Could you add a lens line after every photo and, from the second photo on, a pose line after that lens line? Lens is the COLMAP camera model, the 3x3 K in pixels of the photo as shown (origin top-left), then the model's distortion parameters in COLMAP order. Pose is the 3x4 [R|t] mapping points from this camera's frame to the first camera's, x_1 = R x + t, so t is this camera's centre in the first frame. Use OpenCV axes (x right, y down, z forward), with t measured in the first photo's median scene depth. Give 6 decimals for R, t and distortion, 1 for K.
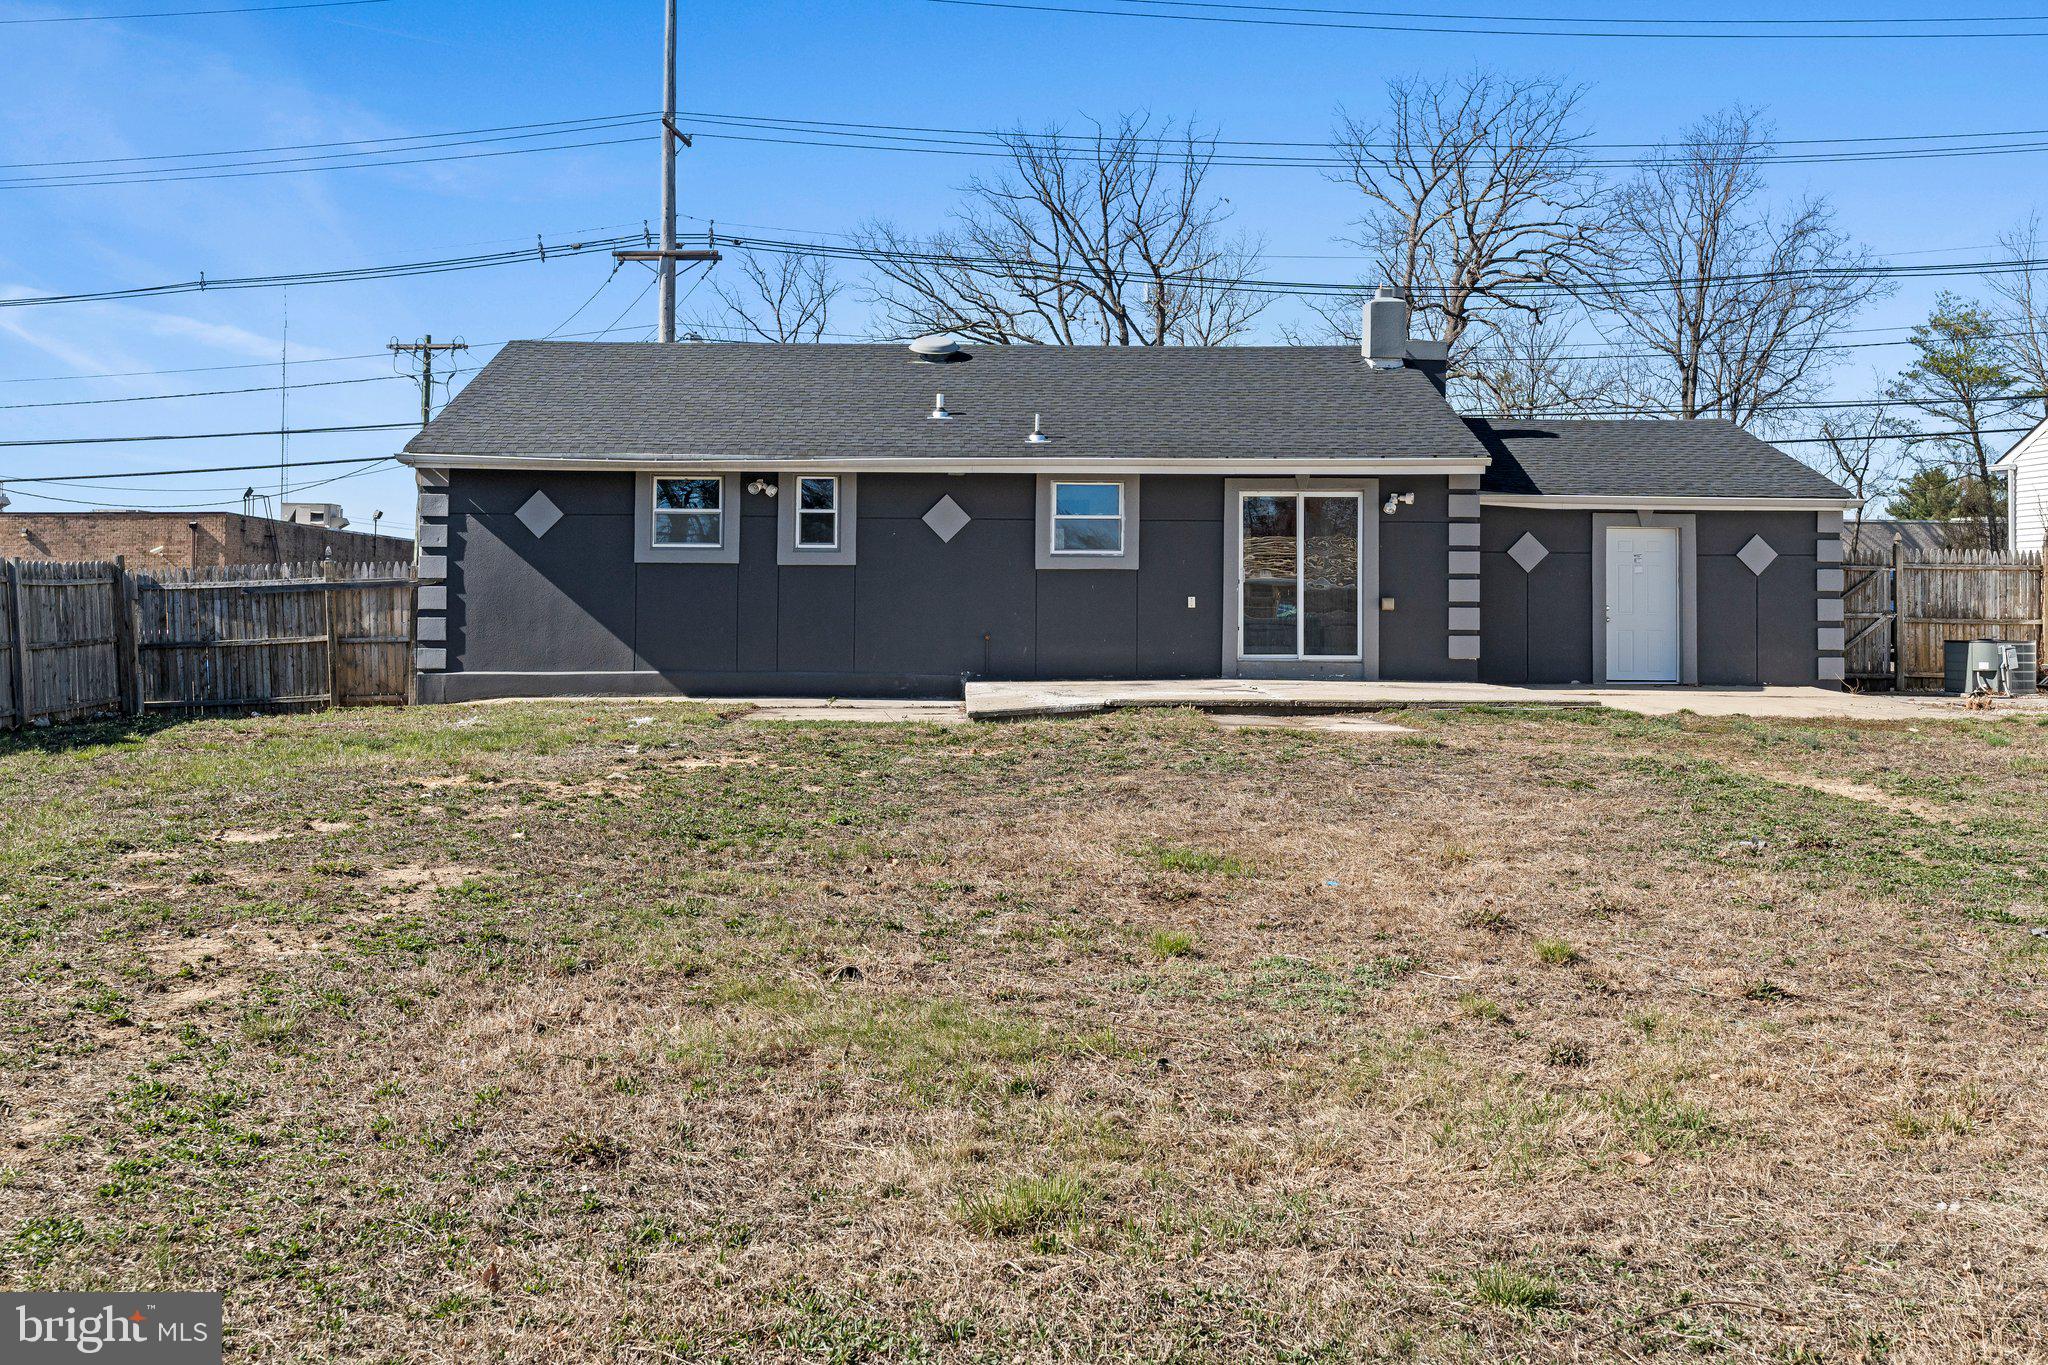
lens RADIAL K [[2011.2, 0, 1017.4], [0, 2011.2, 666.9], [0, 0, 1]] dist [-0.018249, 0.000000]
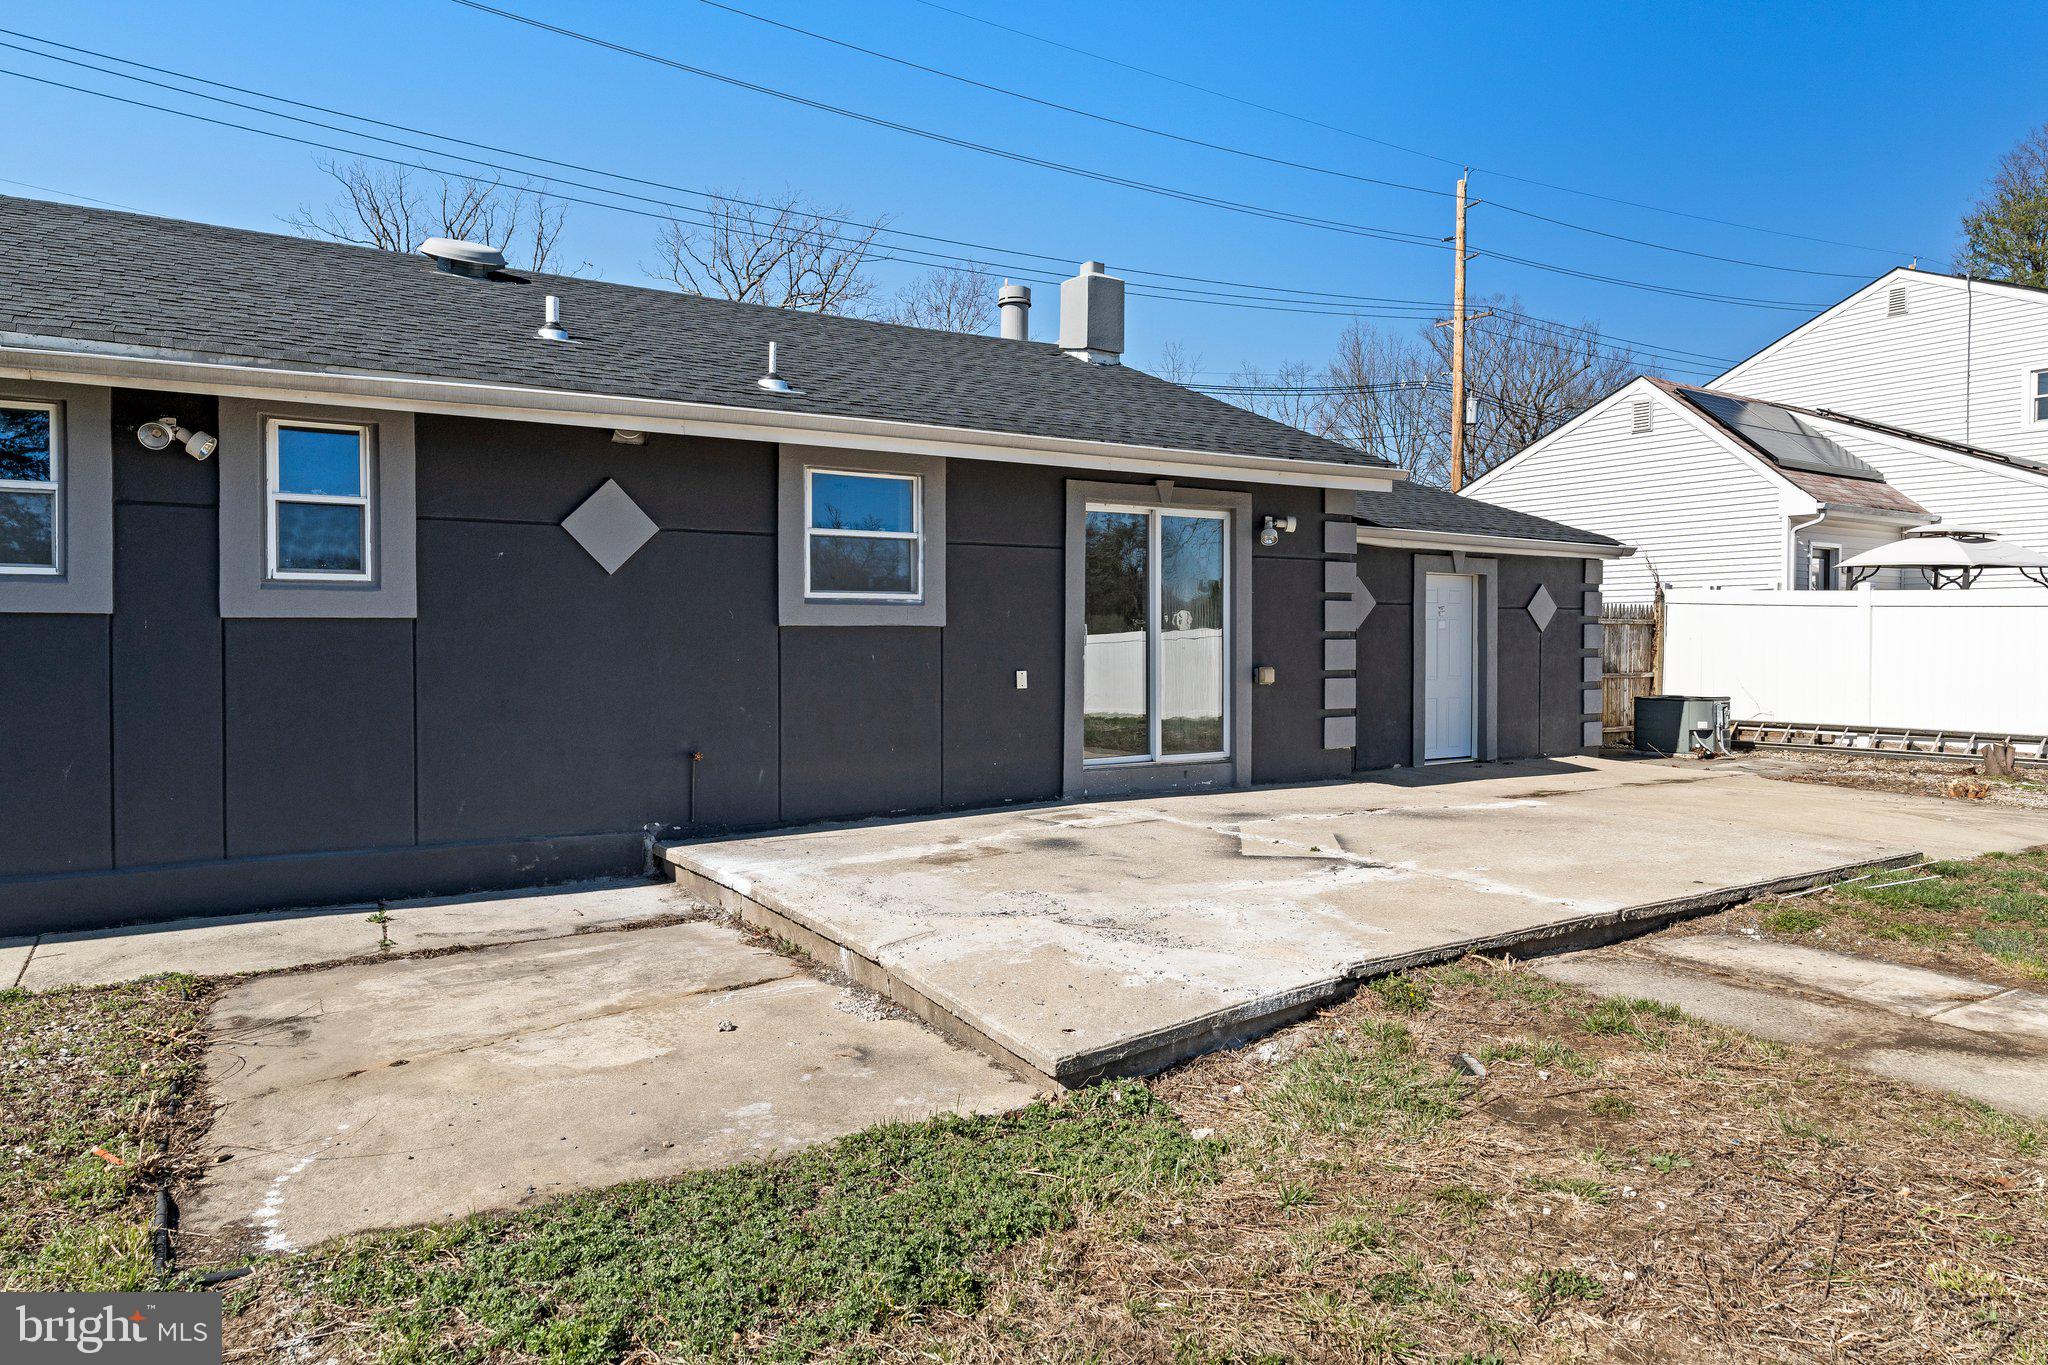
lens RADIAL K [[1266.3, 0, 1025.1], [0, 1266.3, 677.0], [0, 0, 1]] dist [-0.007748, -0.001673]
pose [[0.852035, -0.021784, 0.523031, -0.100864], [0.020725, 0.999754, 0.007877, -0.032146], [-0.523074, 0.004128, 0.852277, 0.598584]]
